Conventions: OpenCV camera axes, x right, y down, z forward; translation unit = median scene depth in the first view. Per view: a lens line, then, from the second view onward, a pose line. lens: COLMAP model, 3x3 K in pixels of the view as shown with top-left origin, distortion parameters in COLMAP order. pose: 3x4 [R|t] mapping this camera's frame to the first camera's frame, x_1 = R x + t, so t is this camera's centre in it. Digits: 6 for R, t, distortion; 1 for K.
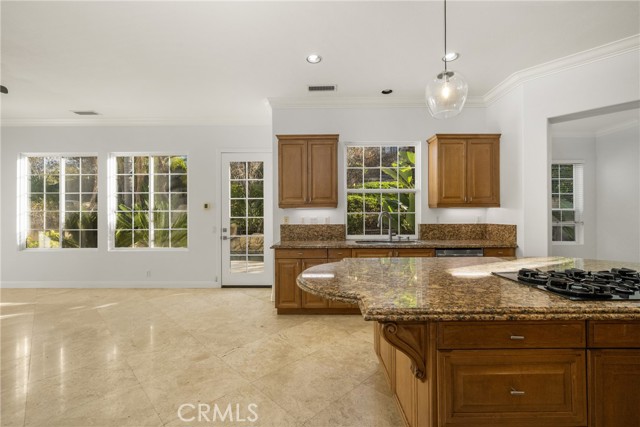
lens RADIAL K [[284.2, 0, 318.6], [0, 284.2, 210.6], [0, 0, 1]] dist [0.003427, -0.002211]
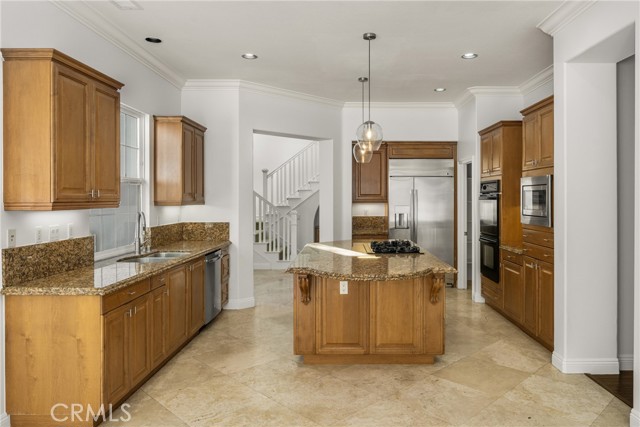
lens RADIAL K [[444.0, 0, 345.2], [0, 444.0, 201.5], [0, 0, 1]] dist [-0.007978, 0.001082]
pose [[-0.019937, -0.002207, 0.999799, -0.819083], [-0.010763, 0.999940, 0.001993, -0.028740], [-0.999743, -0.010721, -0.019960, 0.526804]]
